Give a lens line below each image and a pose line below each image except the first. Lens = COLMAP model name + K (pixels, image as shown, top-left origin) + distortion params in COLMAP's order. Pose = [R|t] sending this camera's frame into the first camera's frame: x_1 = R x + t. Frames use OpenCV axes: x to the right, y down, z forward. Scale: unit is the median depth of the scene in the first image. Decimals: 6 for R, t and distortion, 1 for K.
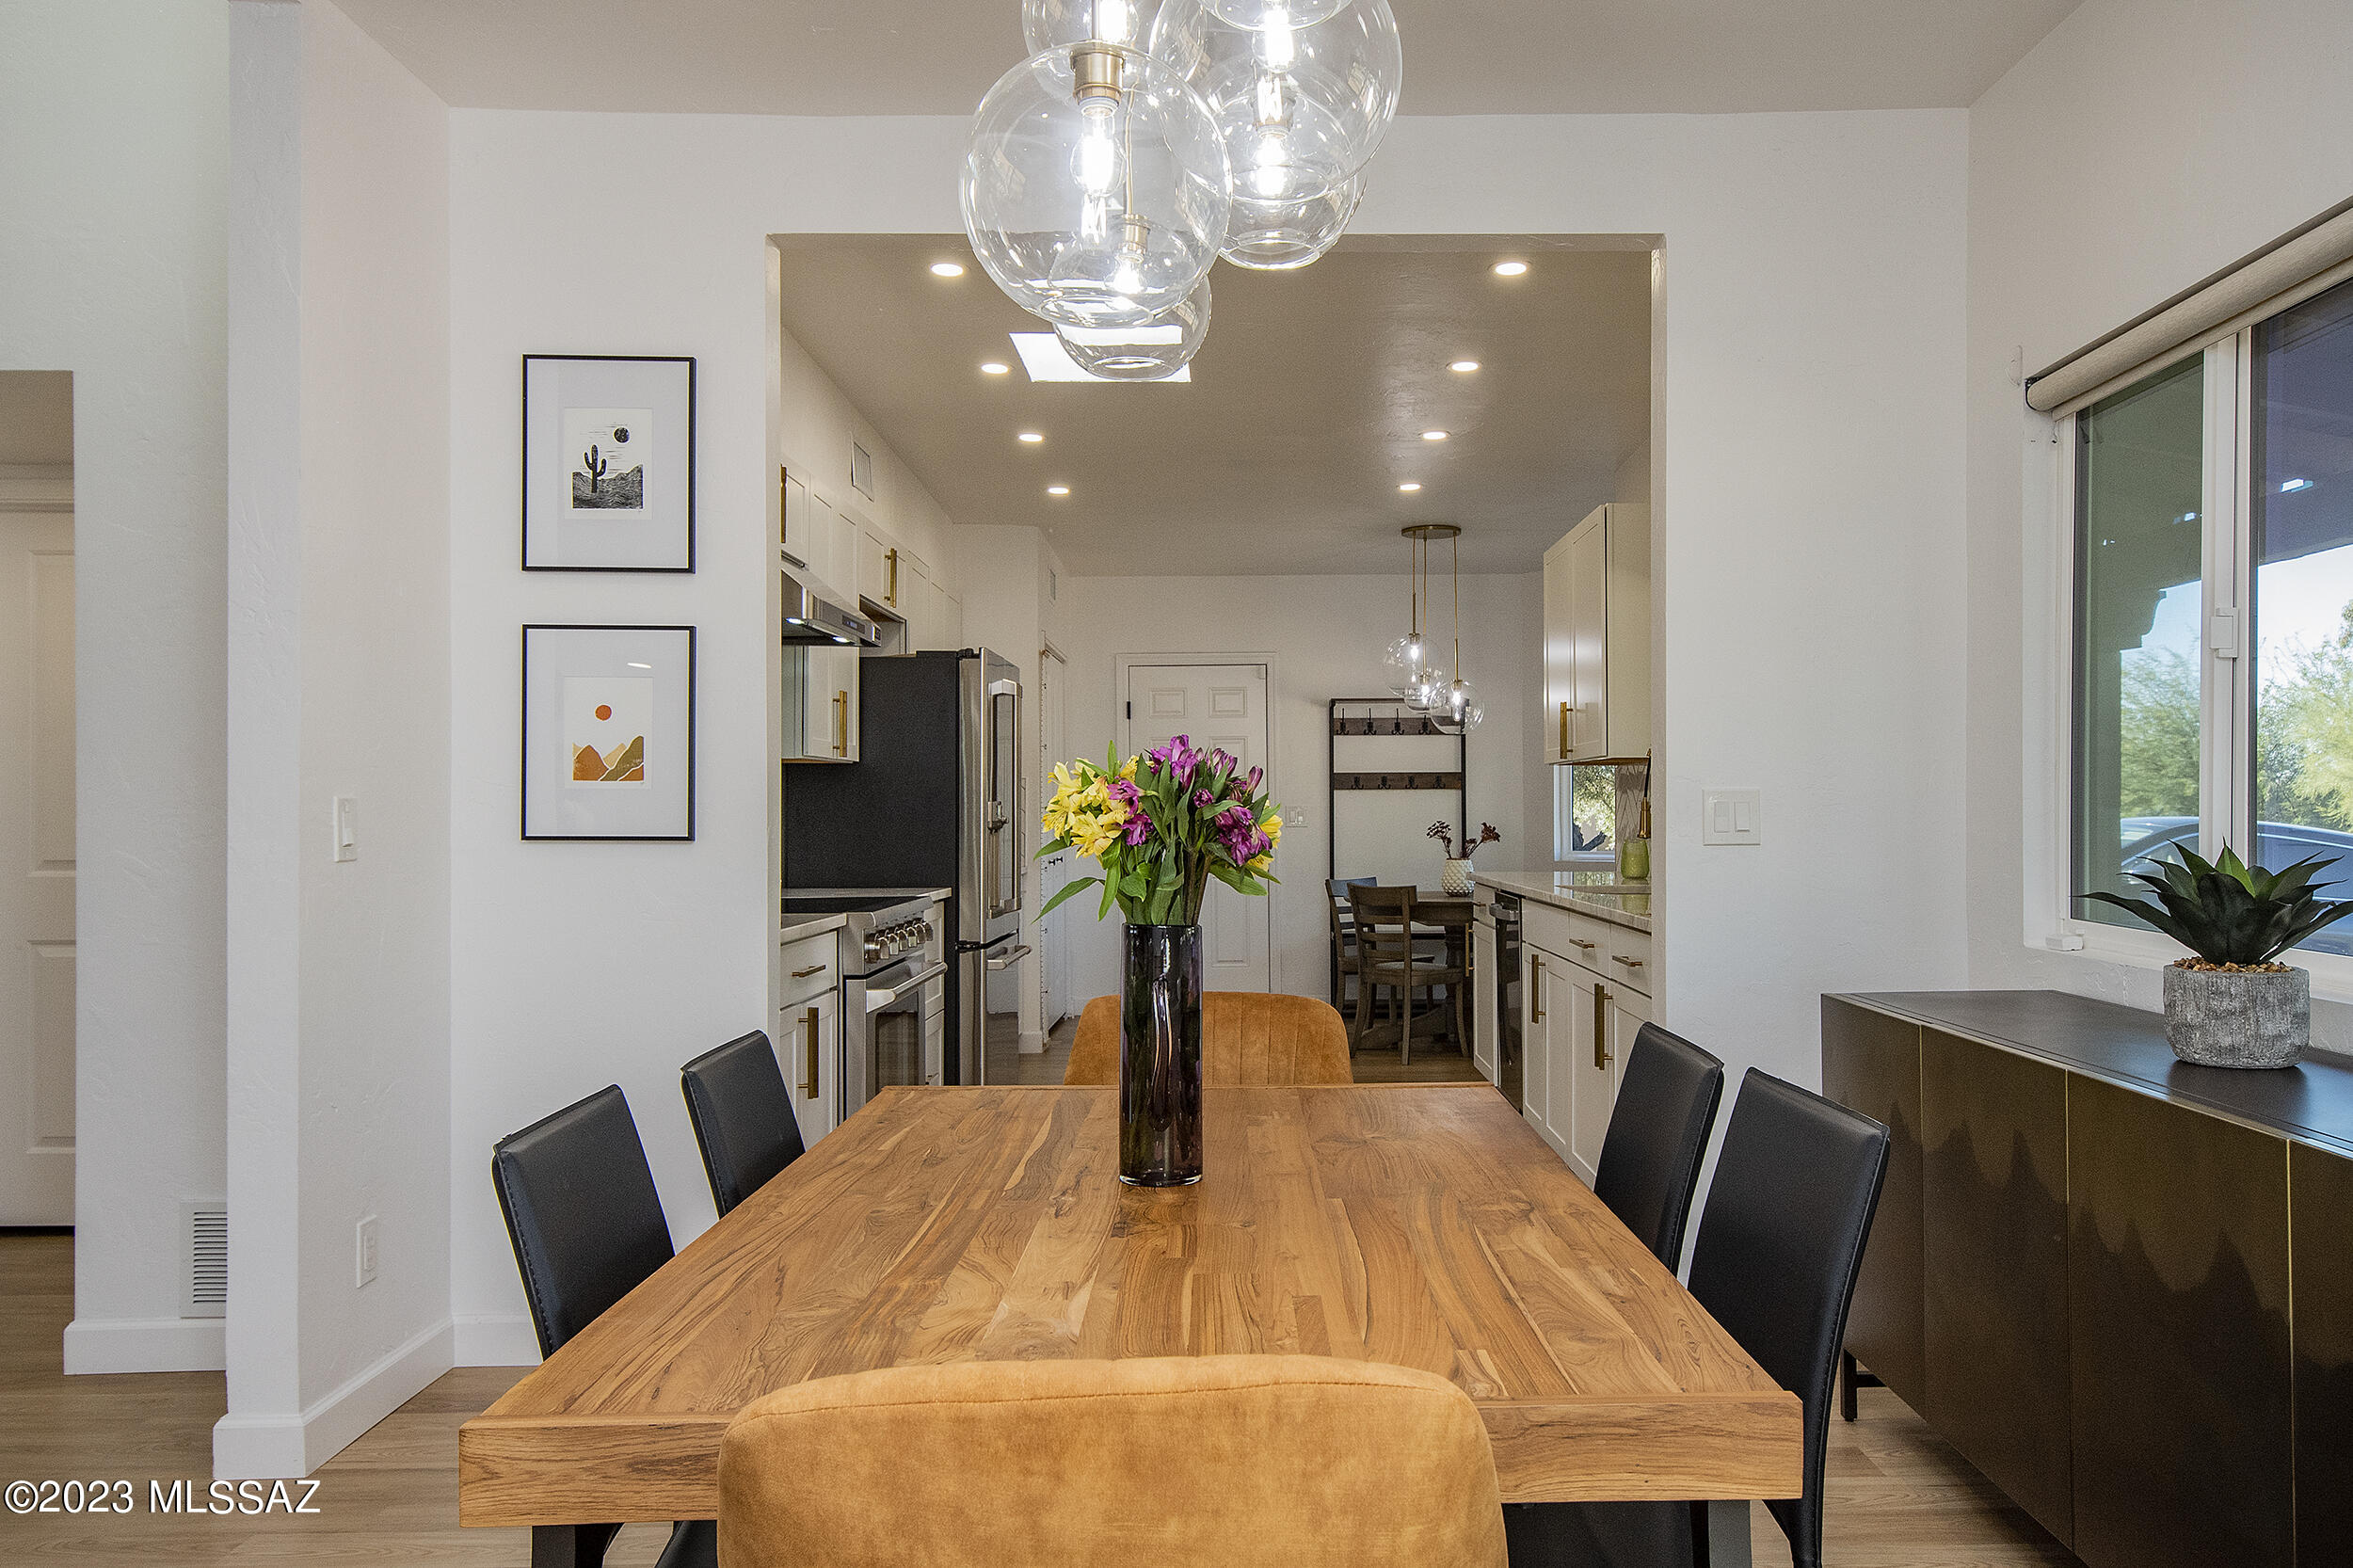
lens RADIAL K [[1658.9, 0, 1176.5], [0, 1658.9, 784.0], [0, 0, 1]] dist [0.004074, 0.000932]
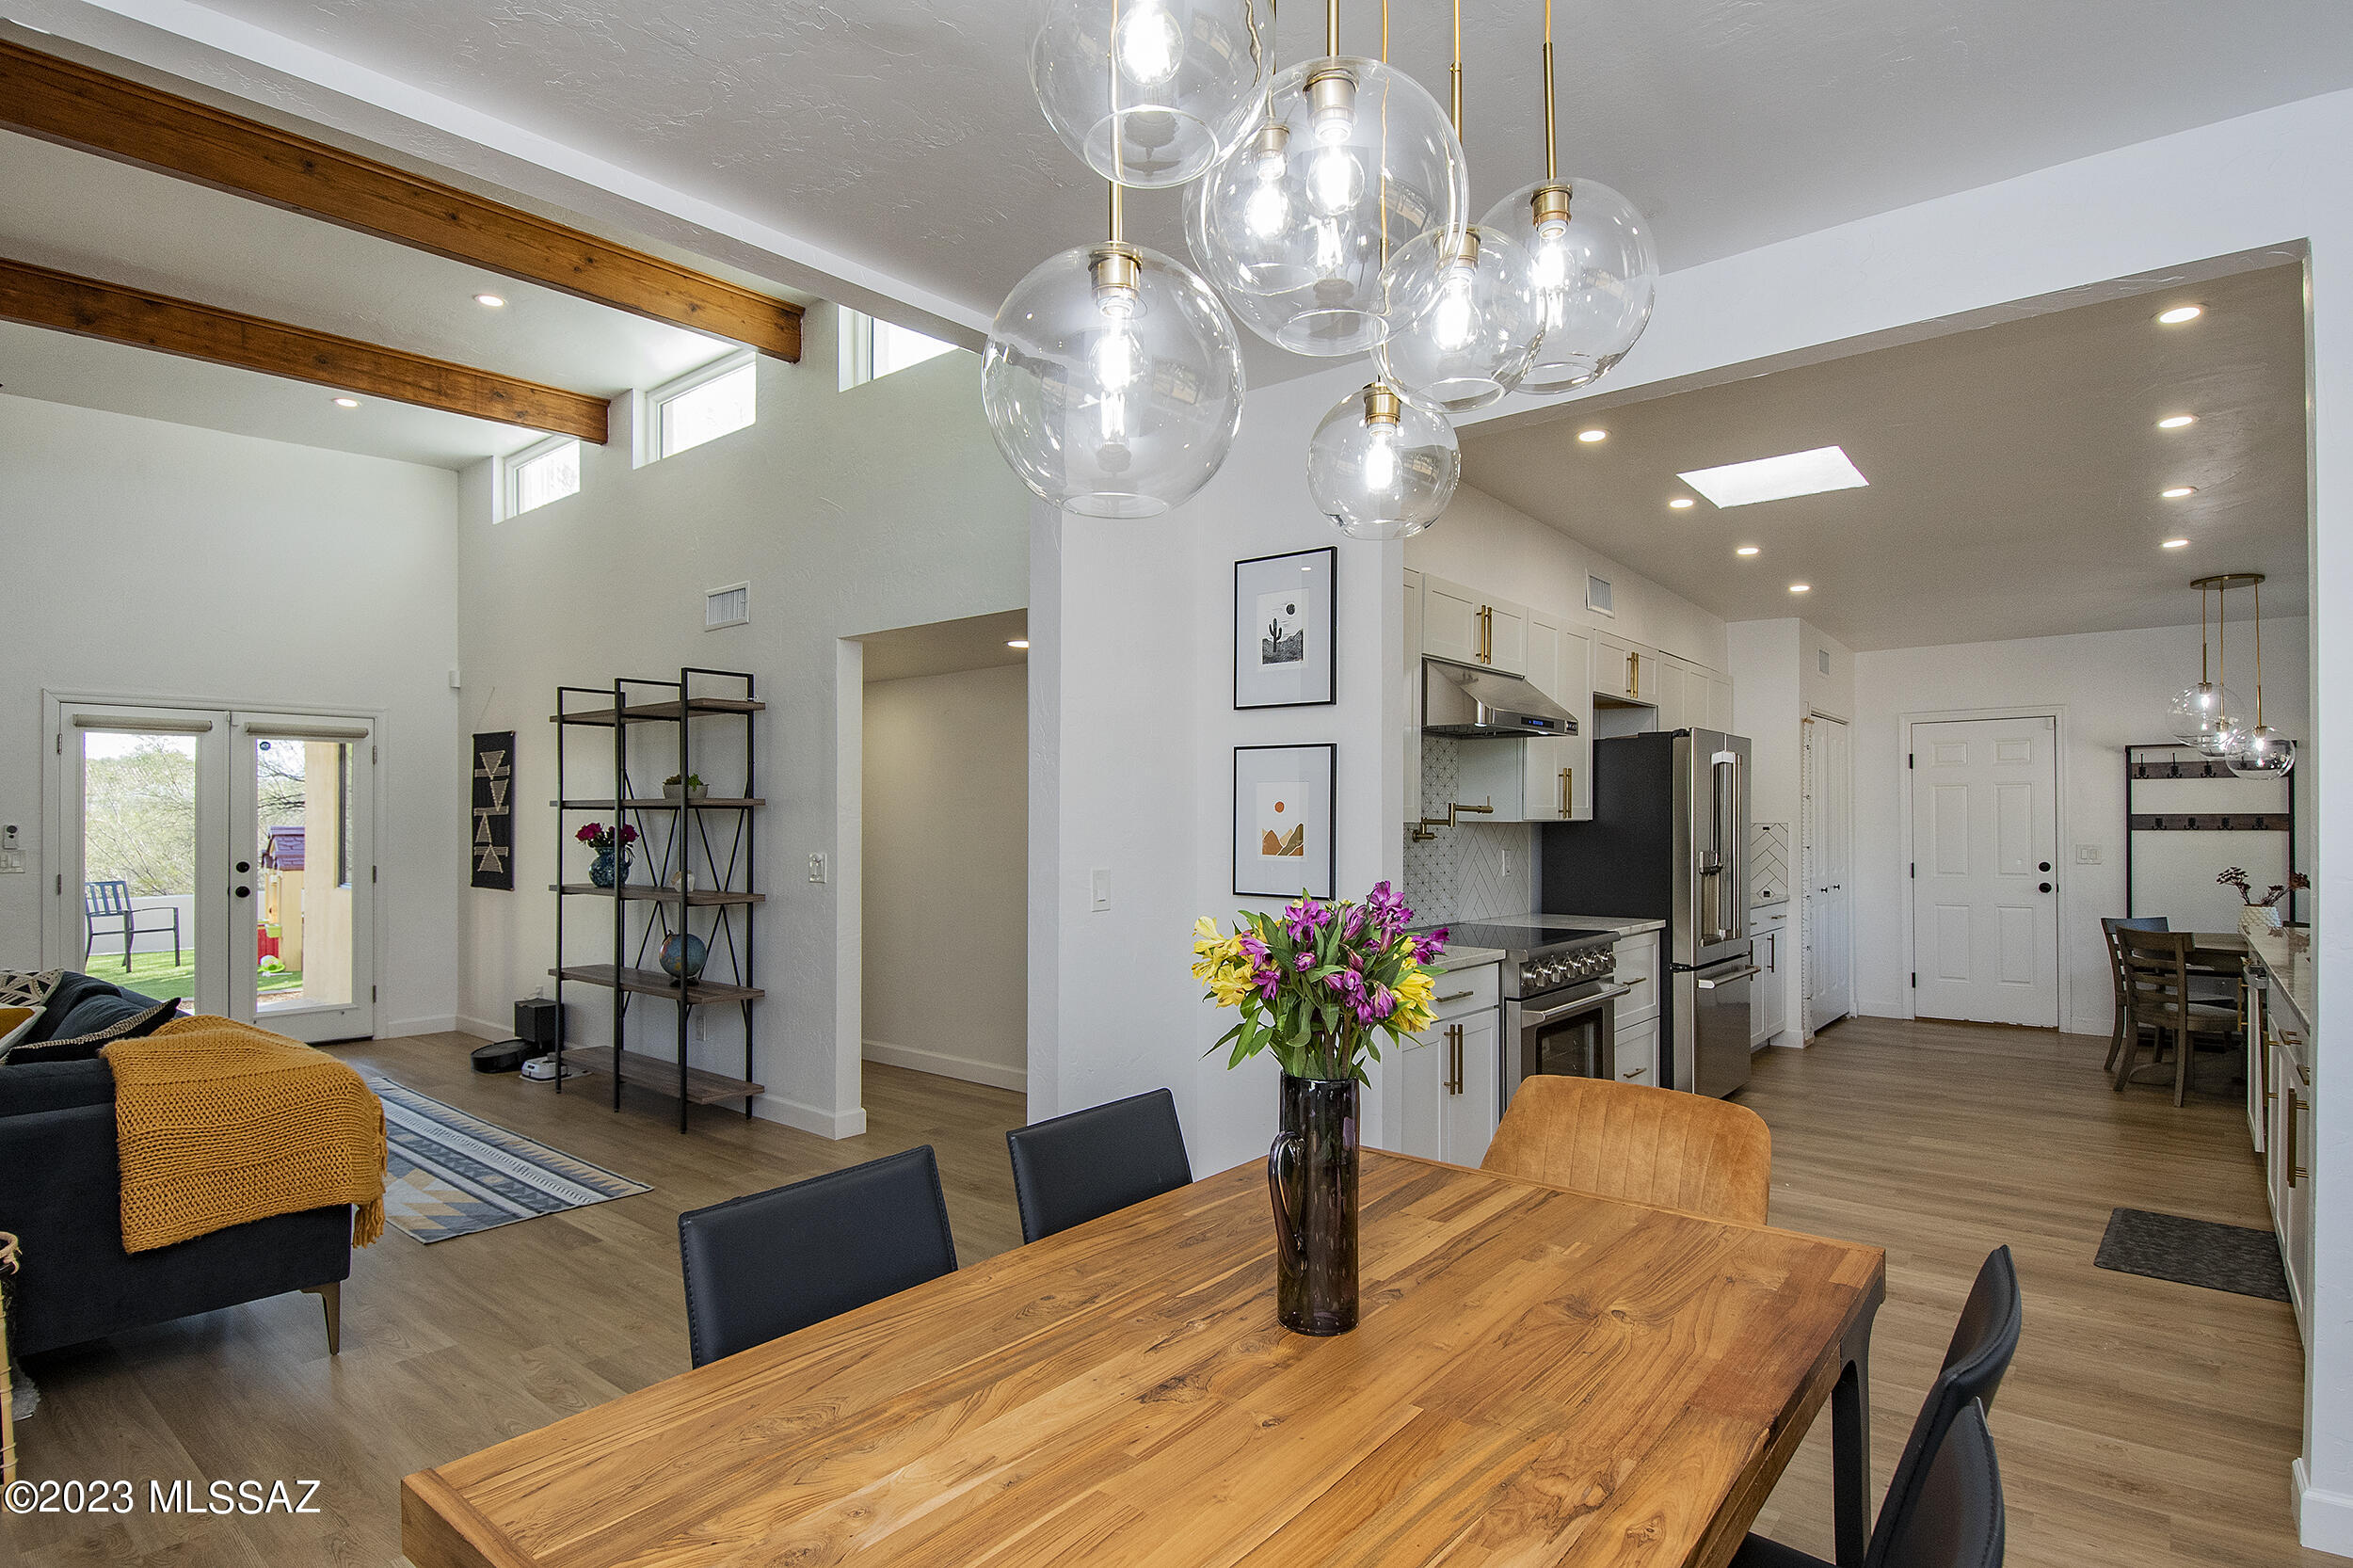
lens RADIAL K [[1121.1, 0, 1176.7], [0, 1121.1, 818.6], [0, 0, 1]] dist [0.012789, -0.019331]
pose [[0.794606, -0.002094, -0.607122, 0.086329], [0.005467, 0.999978, 0.003706, -0.019460], [0.607101, -0.006264, 0.794600, 0.097899]]
